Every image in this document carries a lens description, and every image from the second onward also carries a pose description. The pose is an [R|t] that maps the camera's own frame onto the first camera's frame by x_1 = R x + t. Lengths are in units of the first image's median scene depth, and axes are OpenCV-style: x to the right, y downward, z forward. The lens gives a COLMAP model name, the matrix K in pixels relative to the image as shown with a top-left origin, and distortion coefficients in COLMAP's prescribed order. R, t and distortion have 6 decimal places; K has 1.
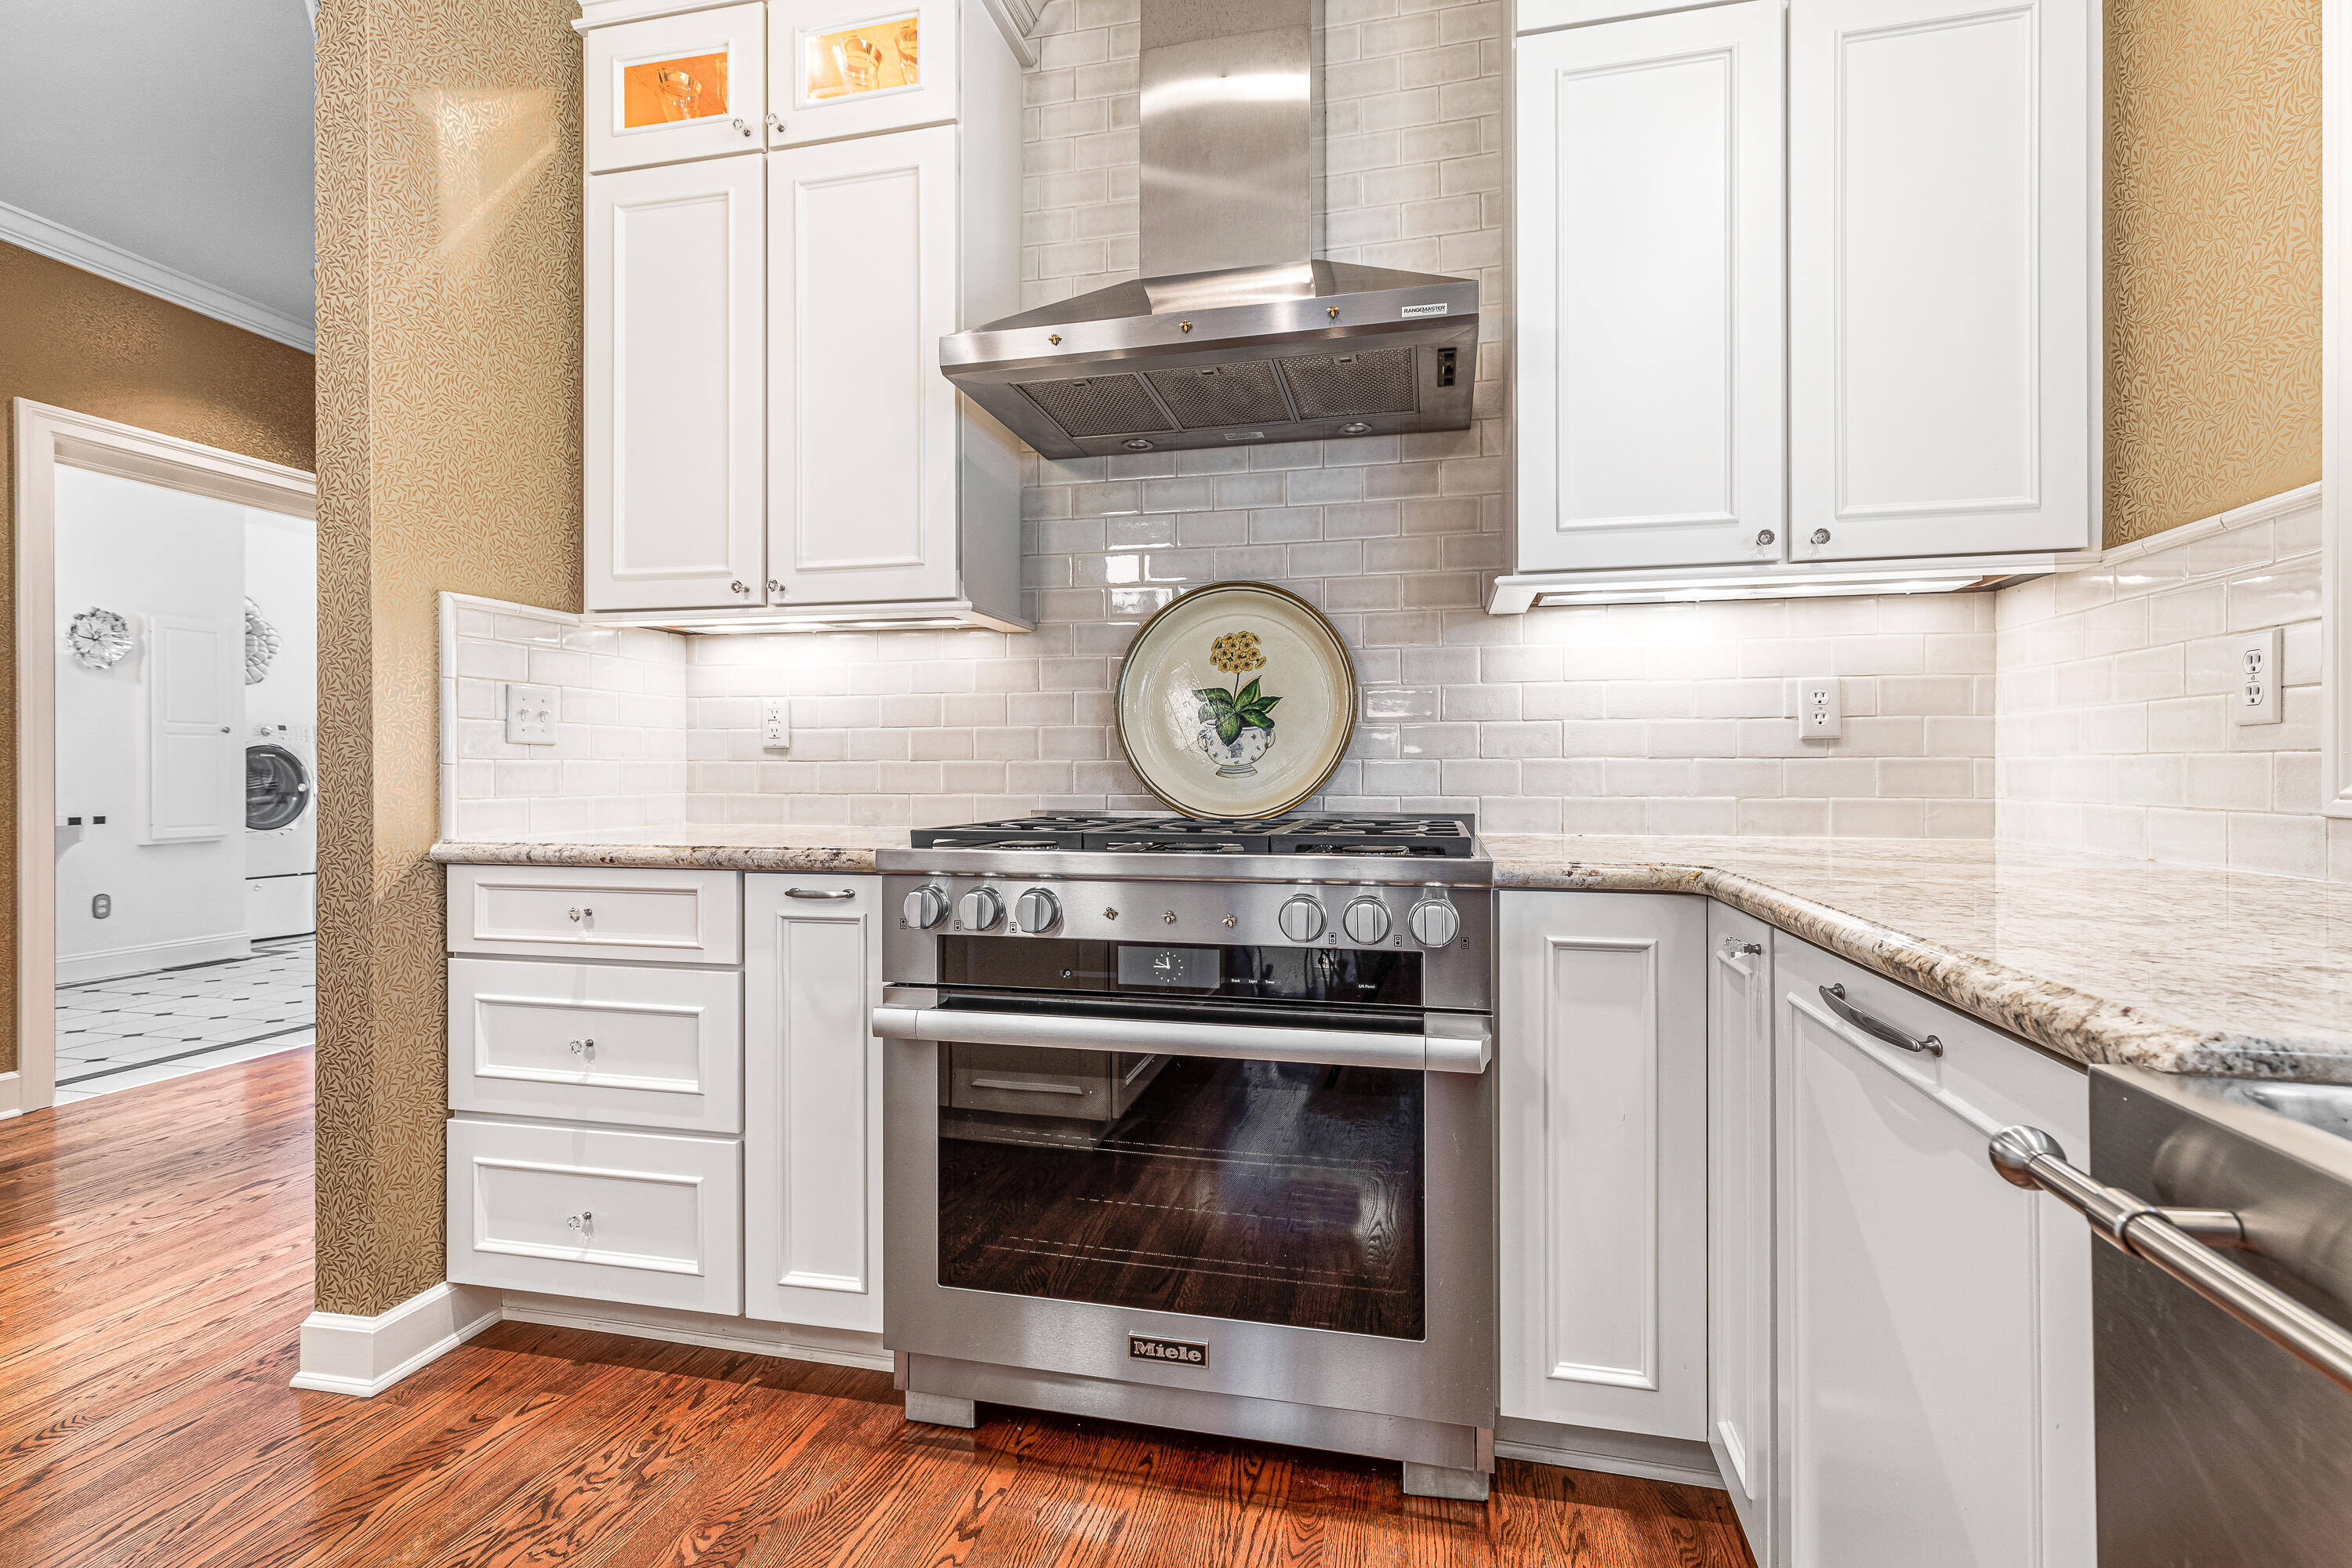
lens RADIAL K [[1077.5, 0, 1180.3], [0, 1077.5, 766.3], [0, 0, 1]] dist [0.007346, -0.000855]
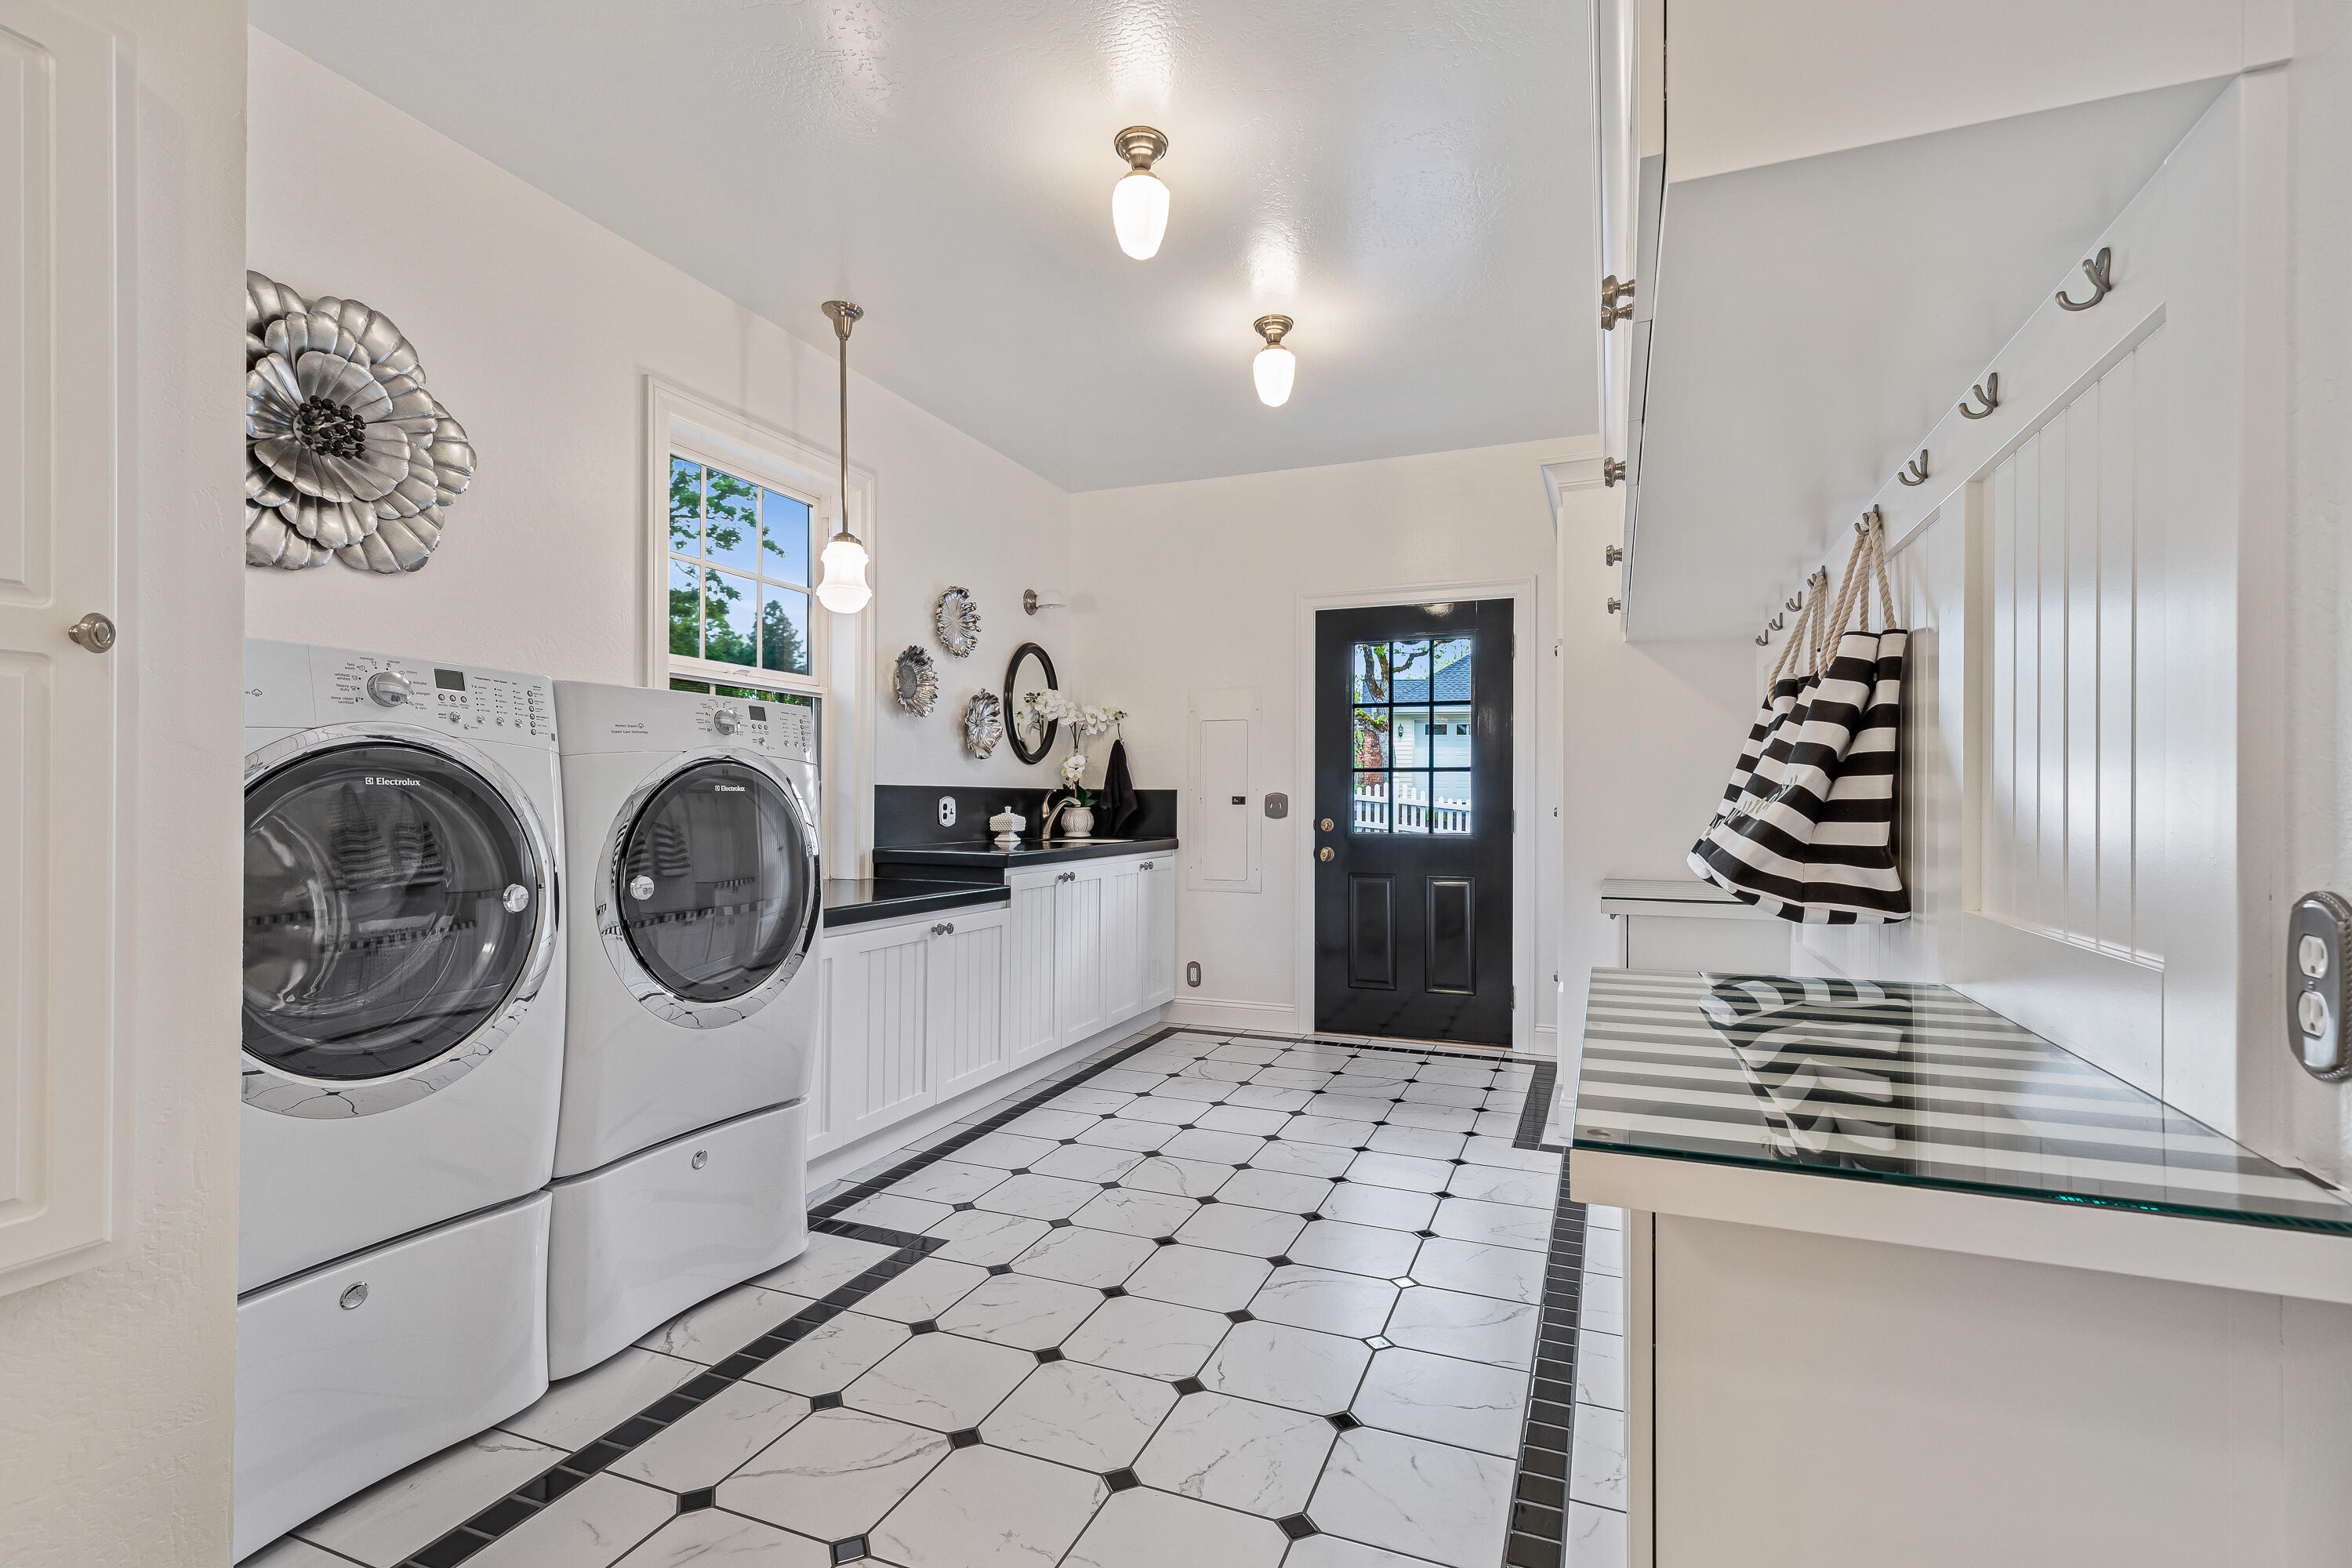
lens RADIAL K [[1077.5, 0, 1176.2], [0, 1077.5, 789.0], [0, 0, 1]] dist [0.007346, -0.000855]
pose [[0.988185, 0.002263, -0.153246, -0.572966], [-0.002960, 0.999986, -0.004318, -0.007118], [0.153234, 0.004721, 0.988179, 0.715667]]
